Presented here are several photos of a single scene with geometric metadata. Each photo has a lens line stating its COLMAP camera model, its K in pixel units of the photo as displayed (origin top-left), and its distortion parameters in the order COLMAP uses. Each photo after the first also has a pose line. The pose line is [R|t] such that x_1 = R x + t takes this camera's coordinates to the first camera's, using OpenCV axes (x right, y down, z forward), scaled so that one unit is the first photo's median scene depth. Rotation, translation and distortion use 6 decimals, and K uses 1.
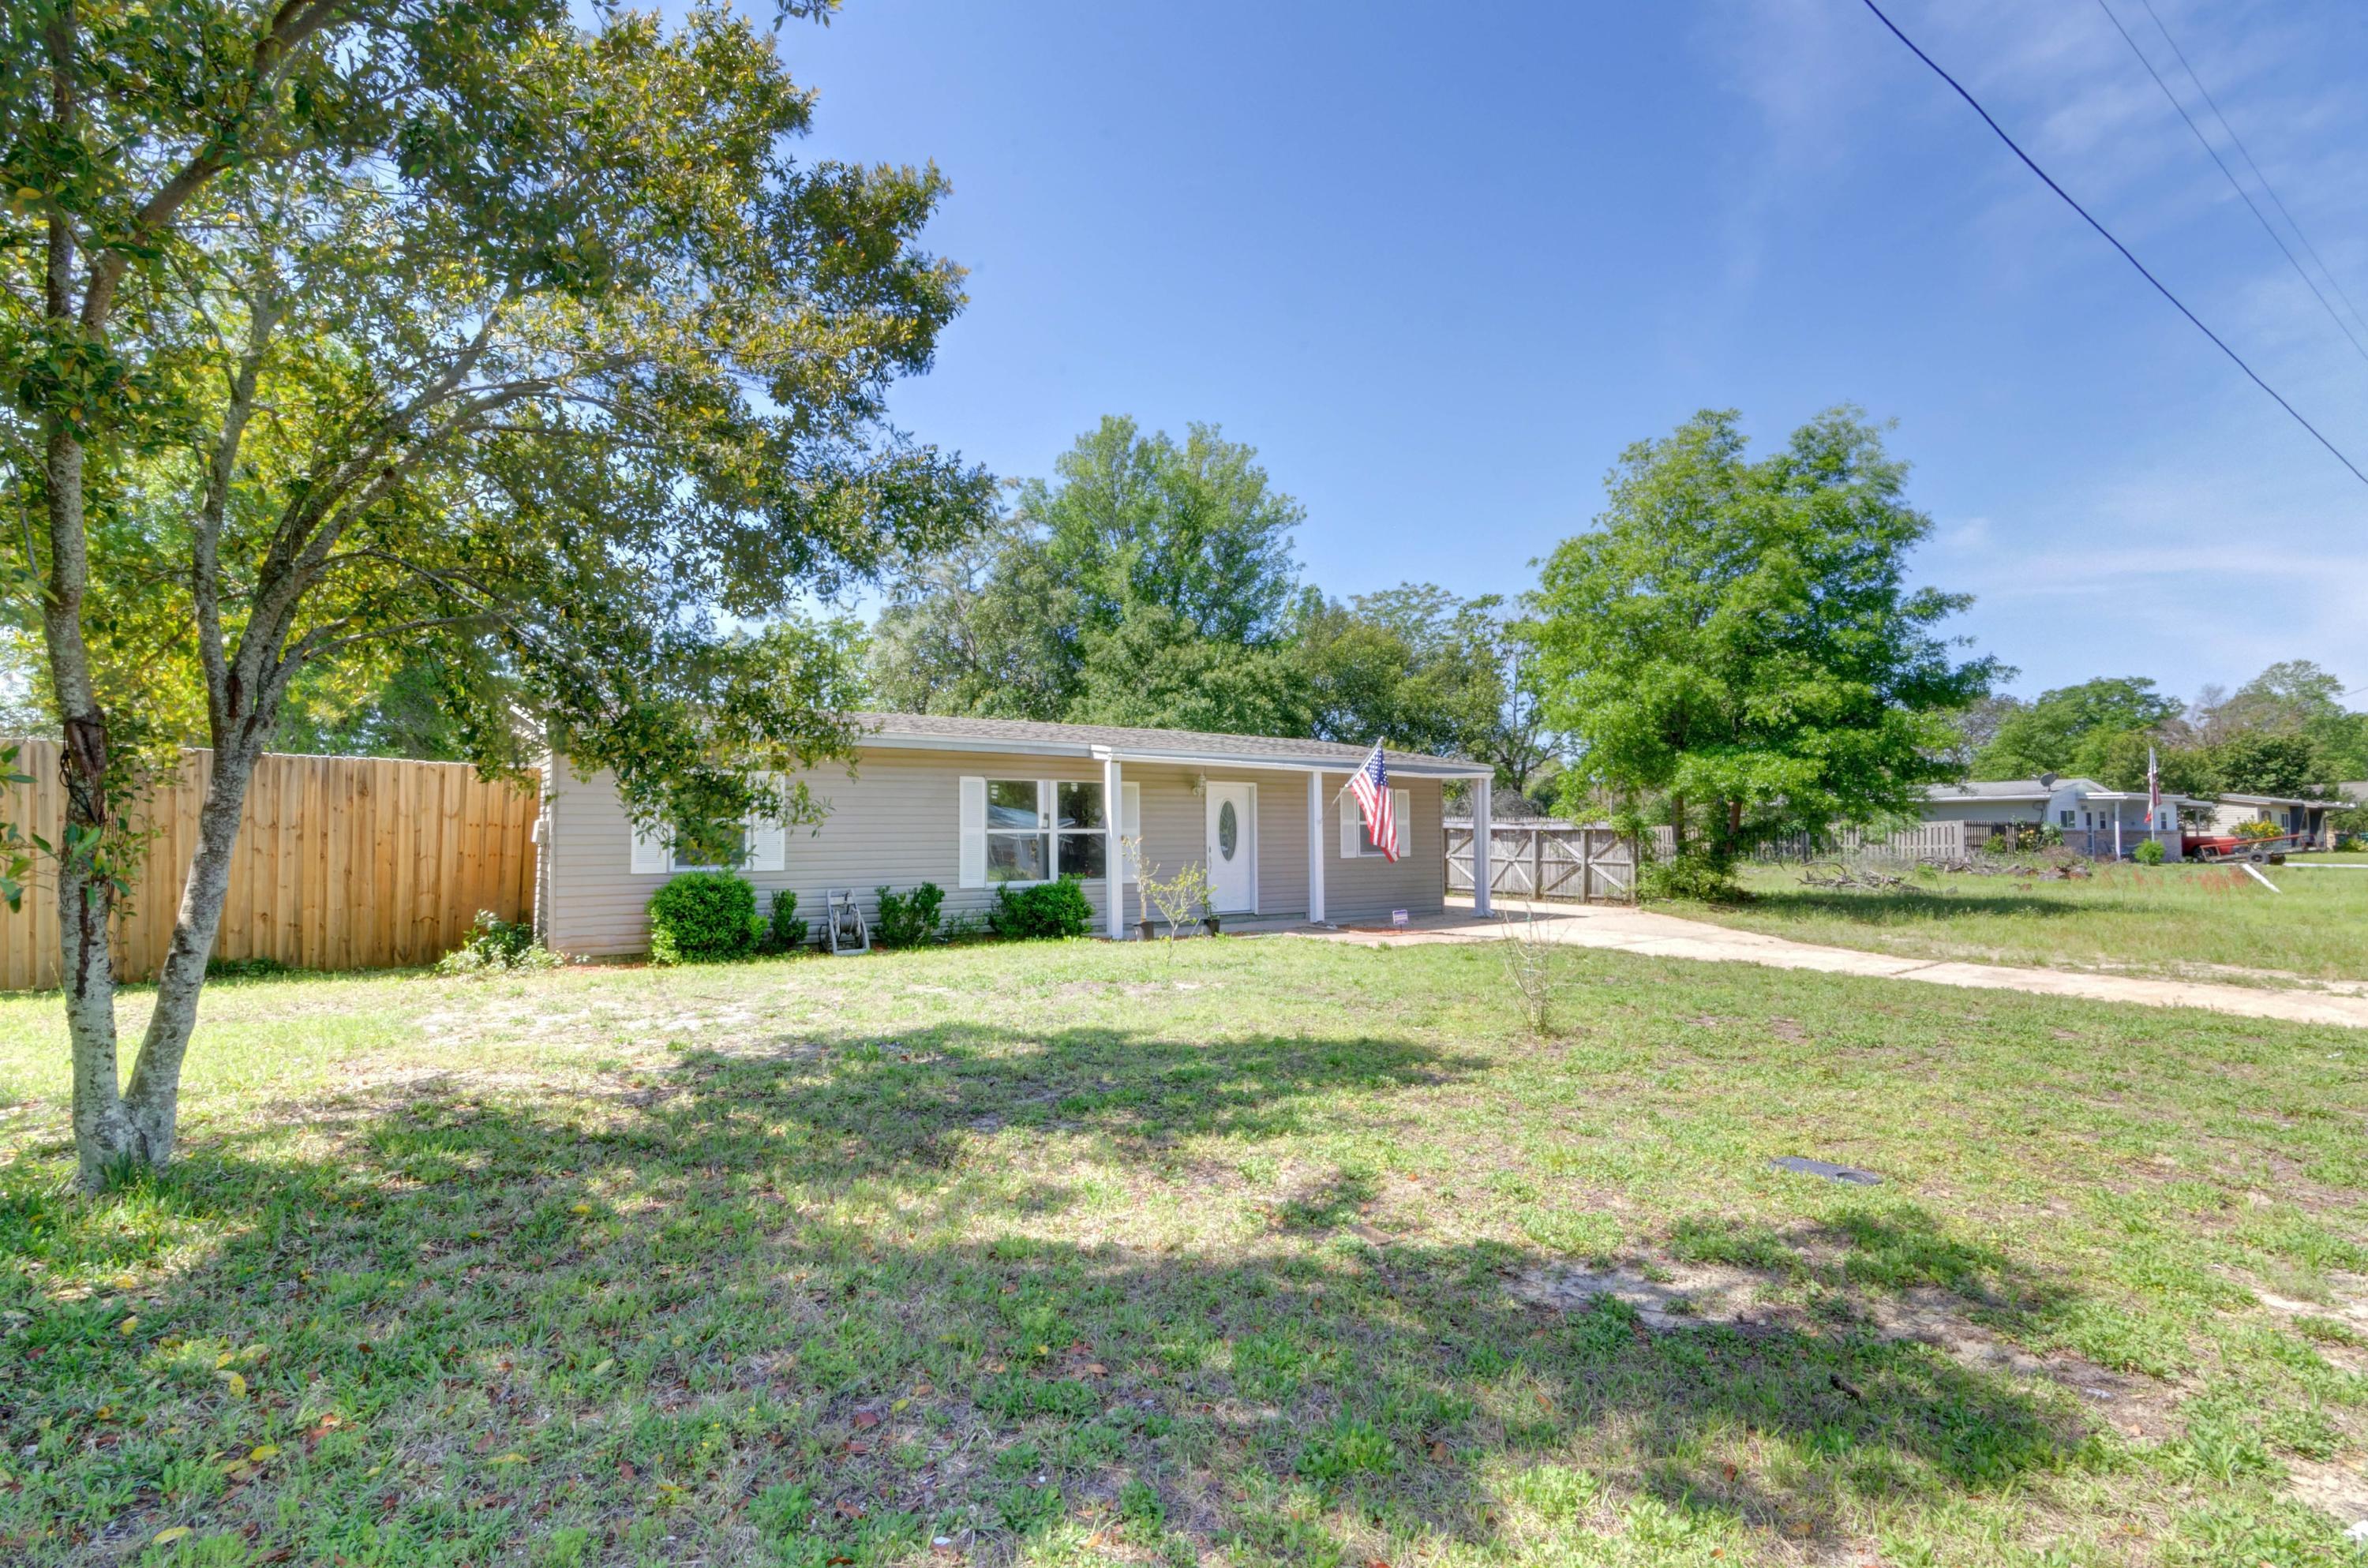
lens RADIAL K [[1137.3, 0, 1194.7], [0, 1137.3, 785.1], [0, 0, 1]] dist [-0.002580, -0.000014]
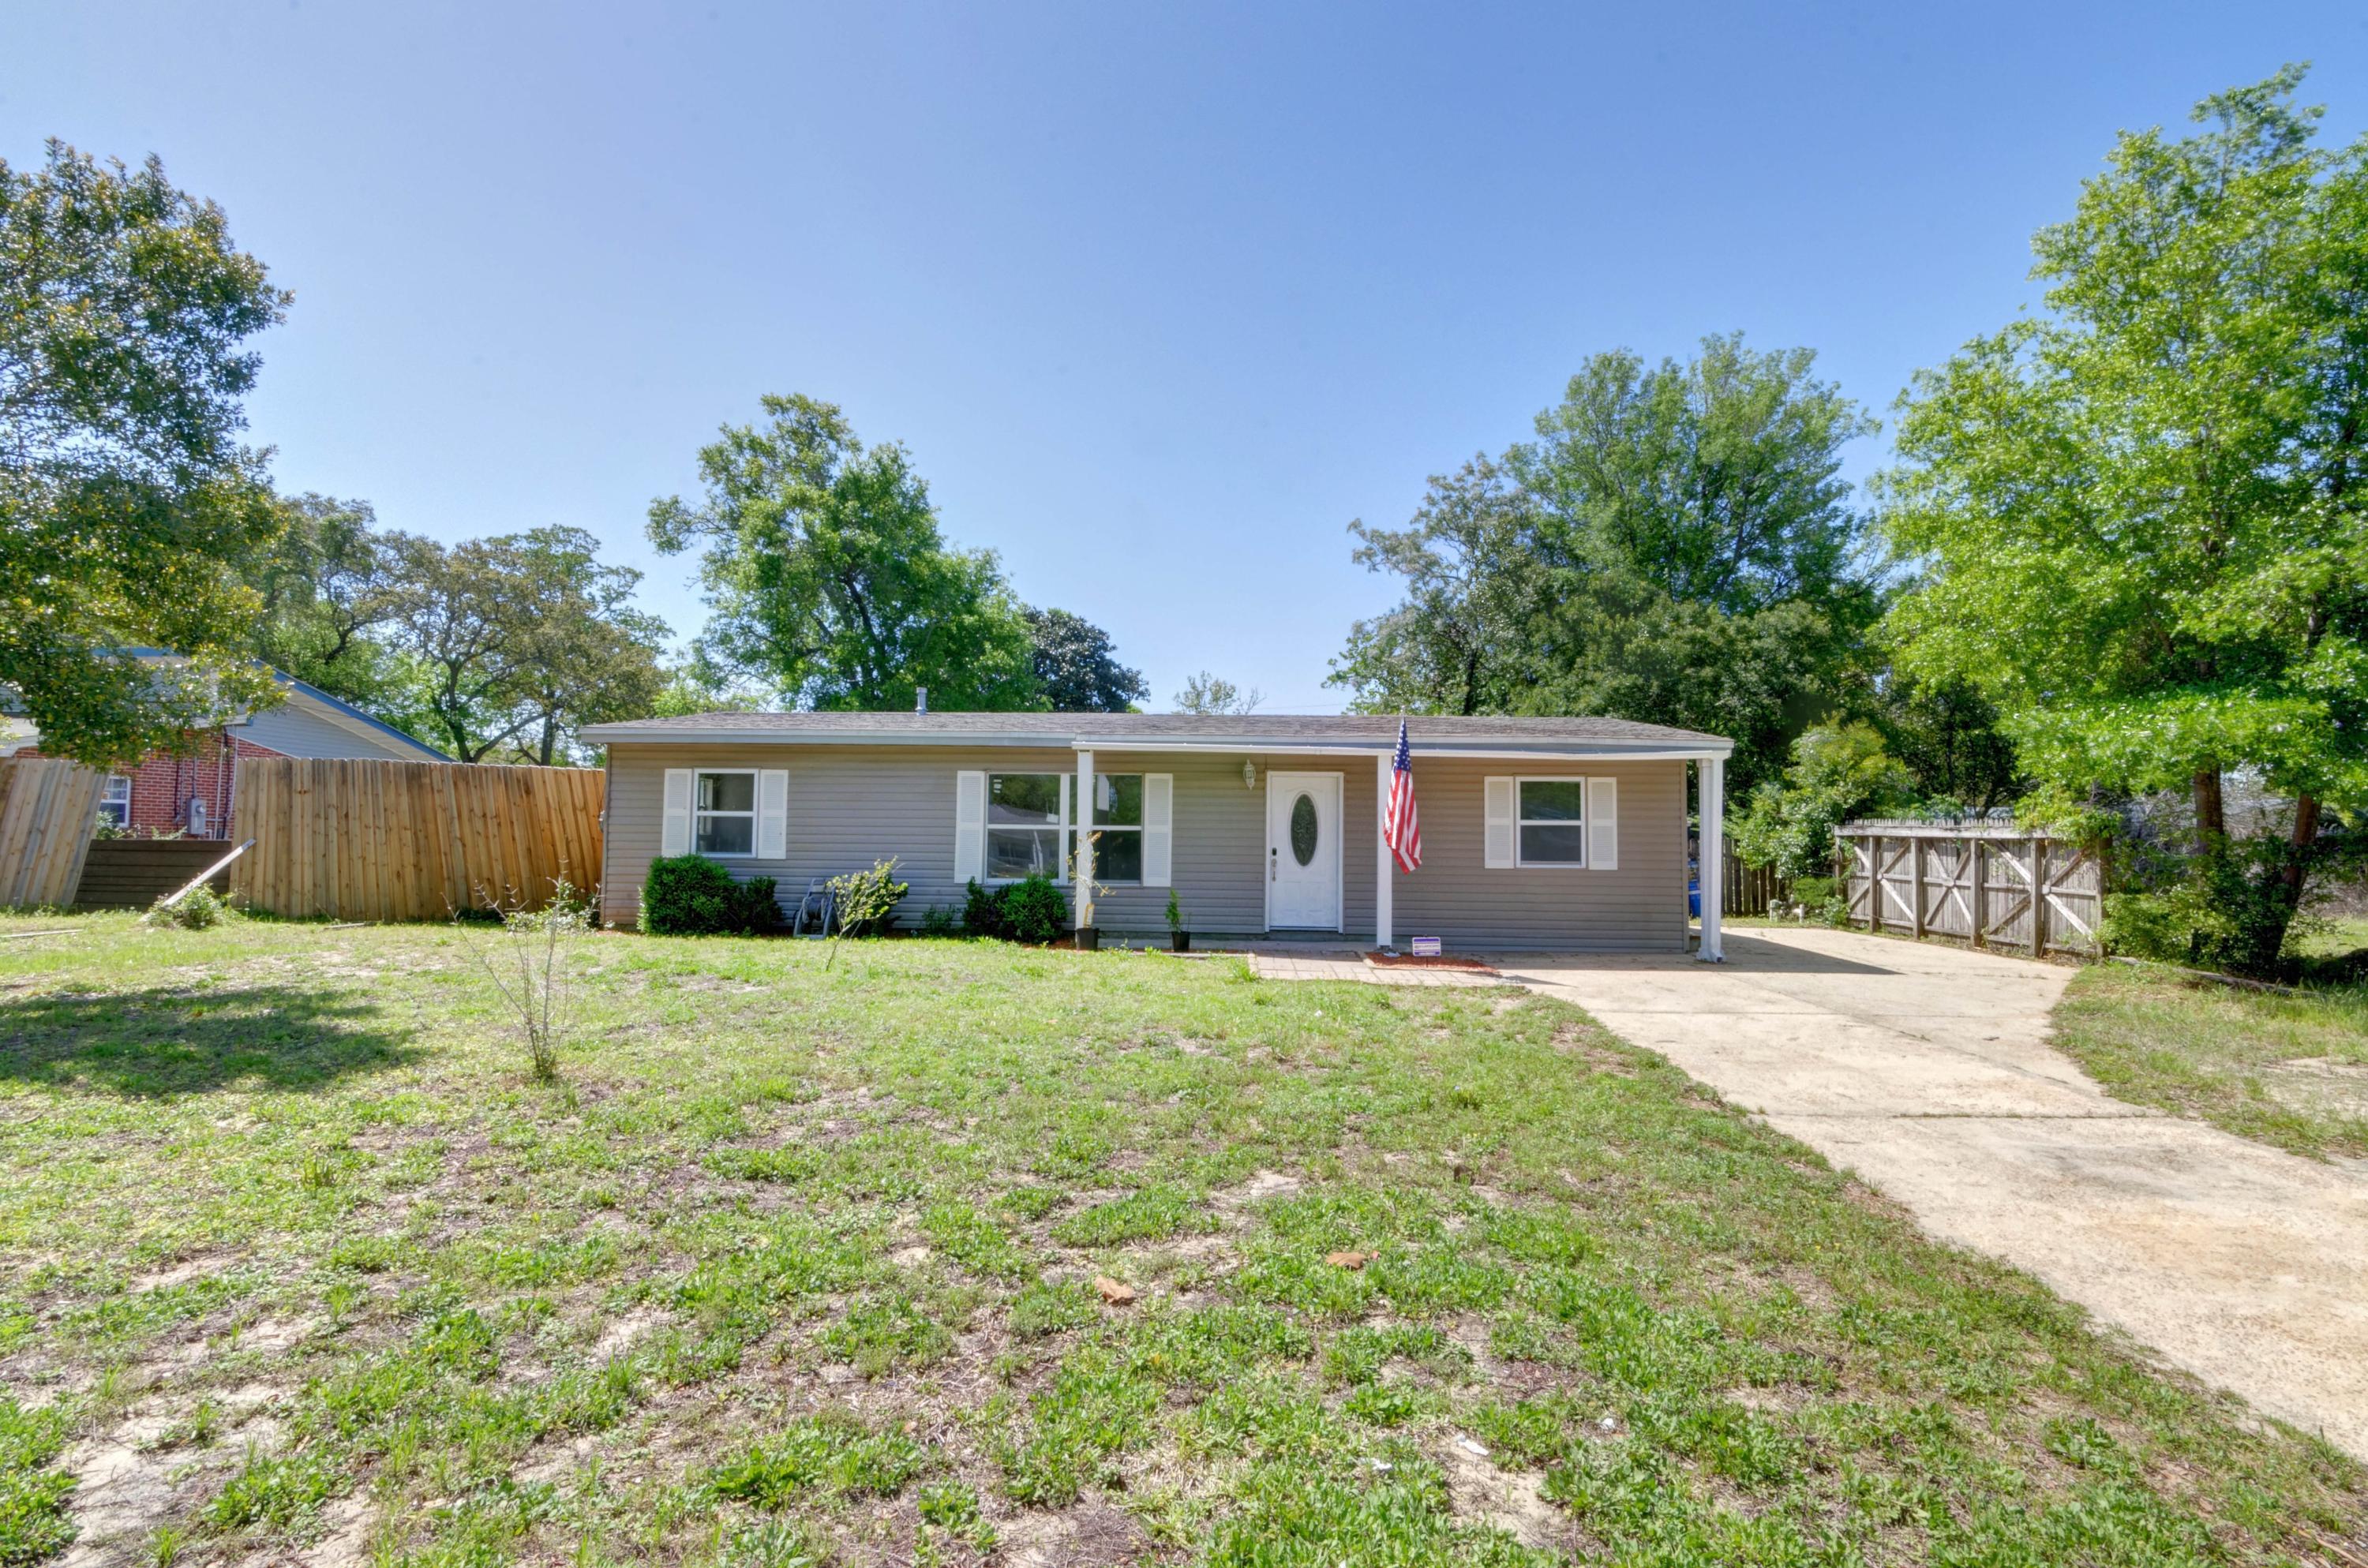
lens RADIAL K [[1137.3, 0, 1194.7], [0, 1137.3, 785.1], [0, 0, 1]] dist [-0.002580, -0.000014]
pose [[0.771771, -0.016071, -0.635698, 0.389892], [0.011356, 0.999869, -0.011492, 0.012245], [0.635800, 0.001651, 0.771852, 0.234407]]
